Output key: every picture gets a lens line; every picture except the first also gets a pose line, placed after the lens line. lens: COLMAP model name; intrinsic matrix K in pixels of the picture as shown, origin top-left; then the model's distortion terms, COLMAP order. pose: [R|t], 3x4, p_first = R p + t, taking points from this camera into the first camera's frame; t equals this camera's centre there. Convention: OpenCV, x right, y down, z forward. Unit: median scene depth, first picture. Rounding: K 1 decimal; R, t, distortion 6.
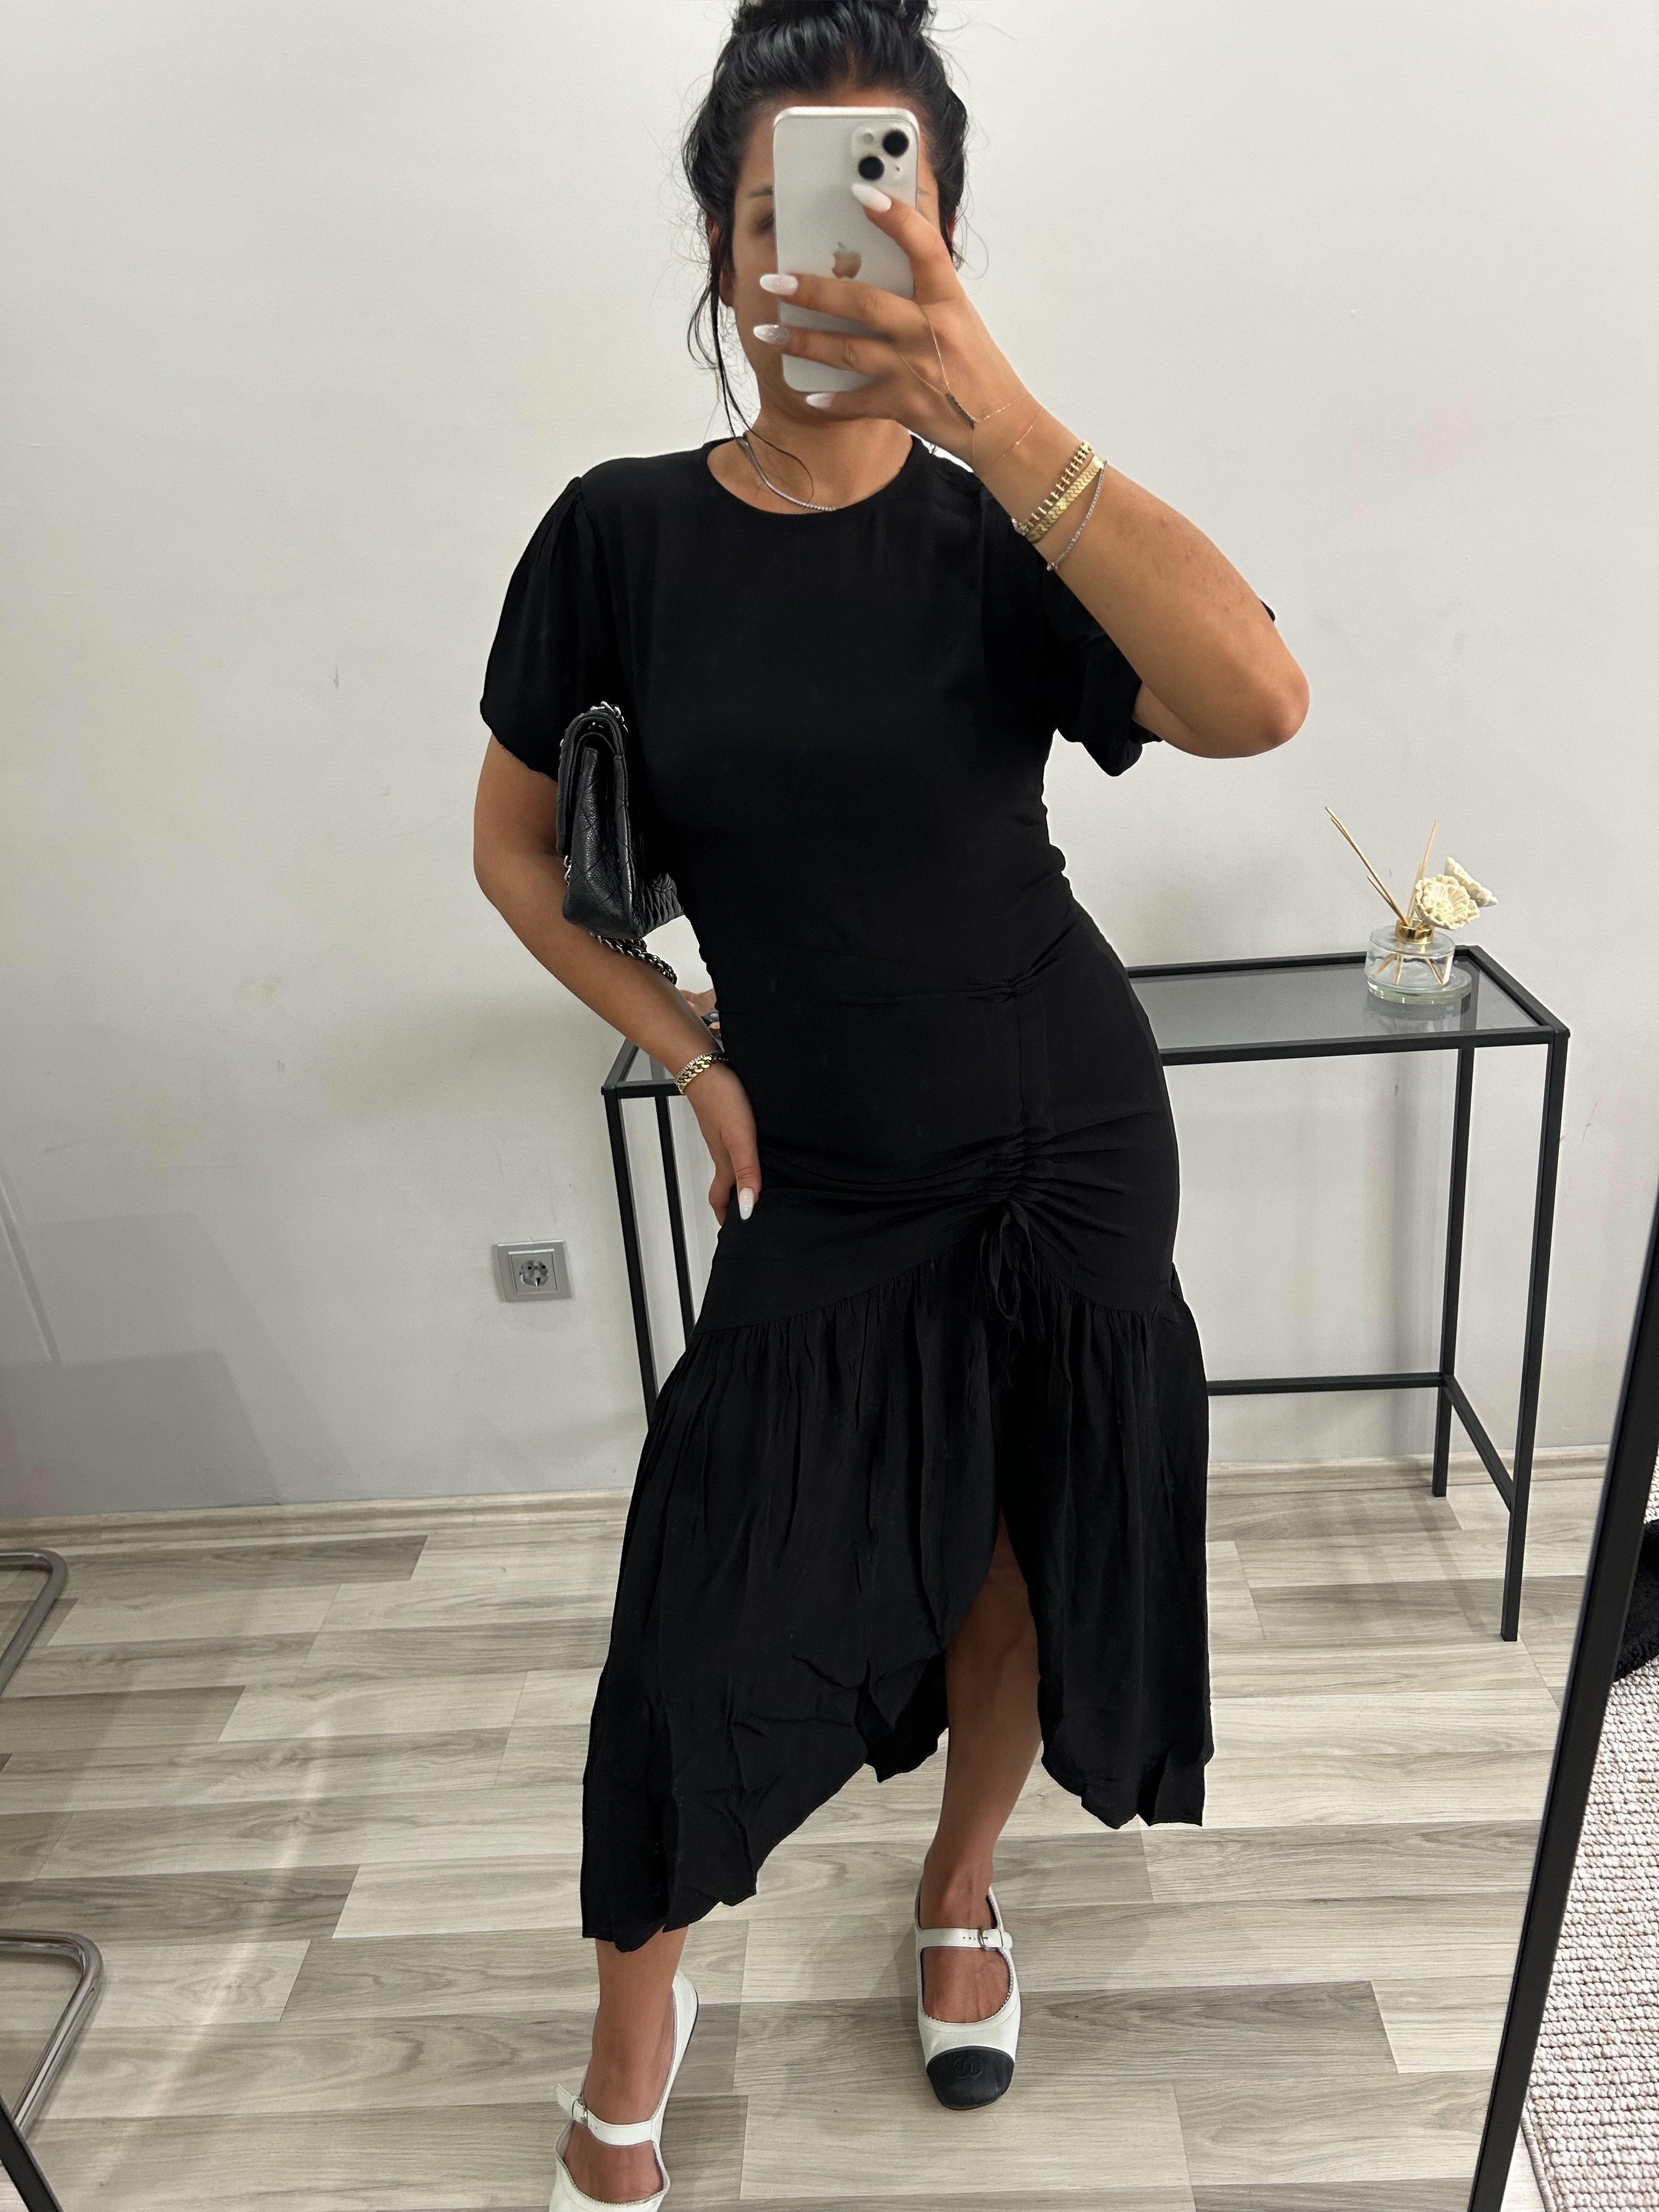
lens RADIAL K [[1691.0, 0, 832.2], [0, 1691.0, 1100.5], [0, 0, 1]] dist [0.032127, -0.039522]
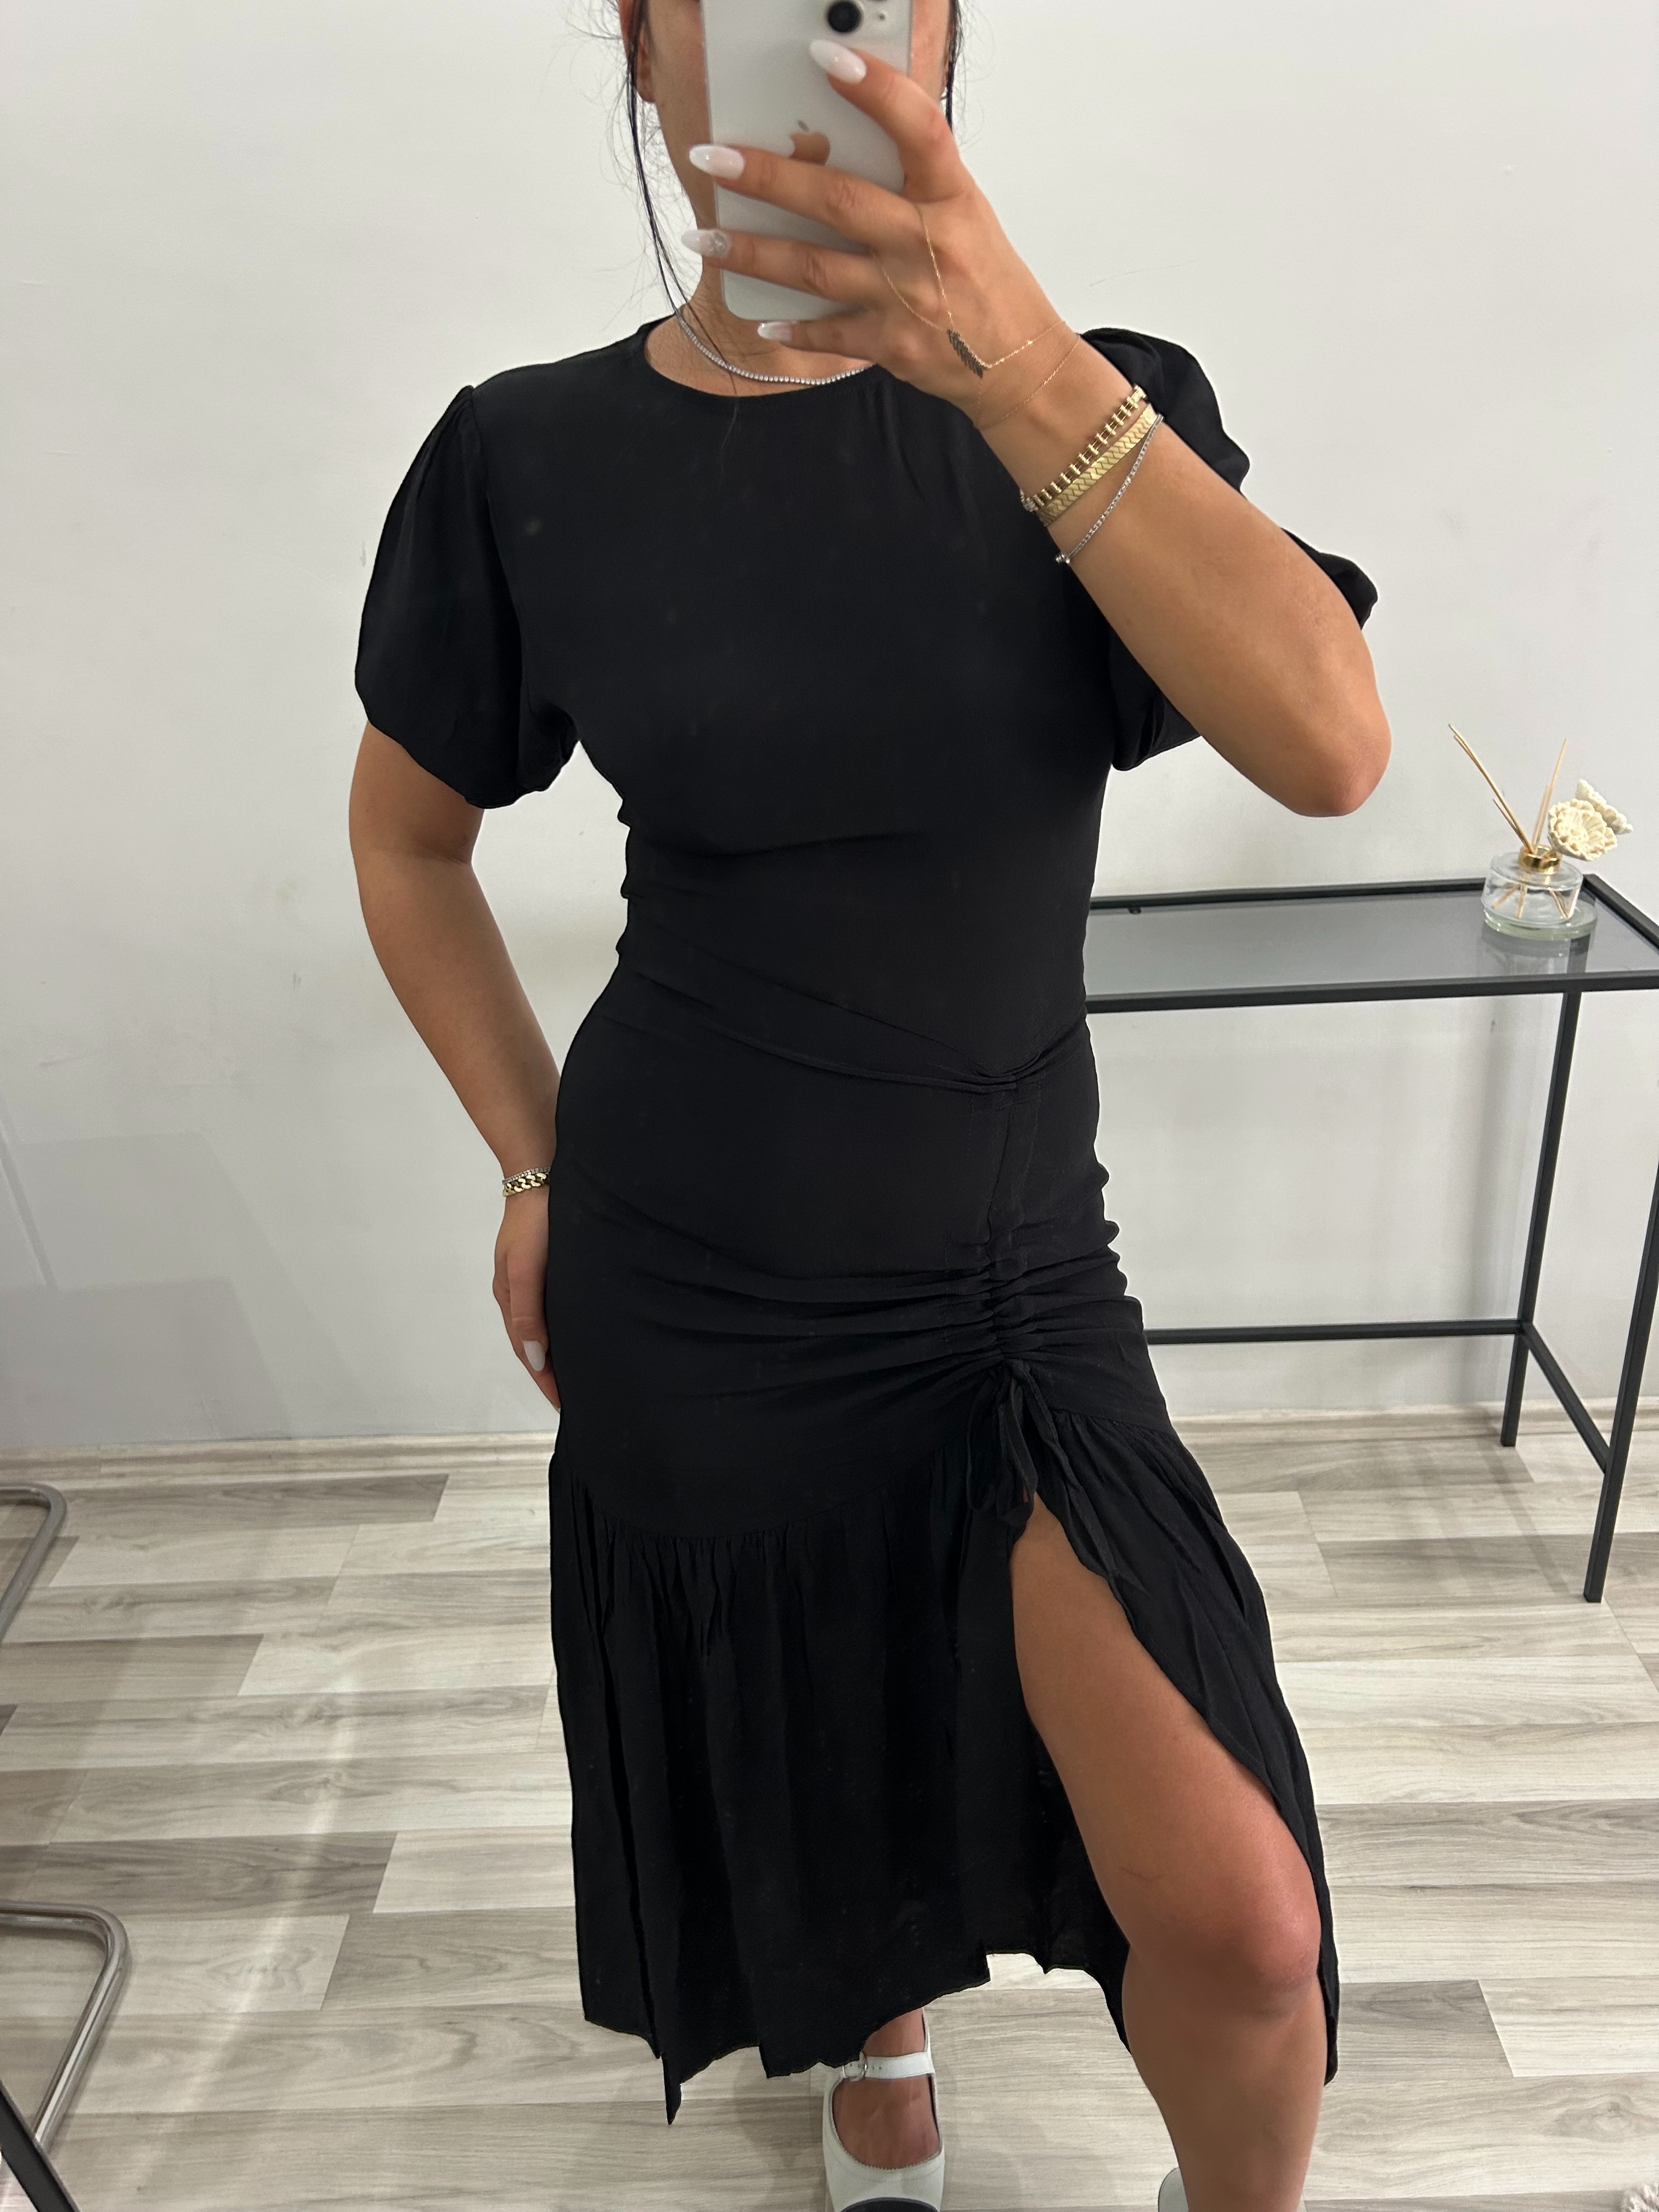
lens RADIAL K [[1691.0, 0, 826.0], [0, 1691.0, 1094.6], [0, 0, 1]] dist [0.032127, -0.039522]
pose [[0.999625, 0.015070, 0.022862, -0.063553], [-0.016502, 0.997826, 0.063800, -0.024008], [-0.021851, -0.064153, 0.997701, 0.073741]]
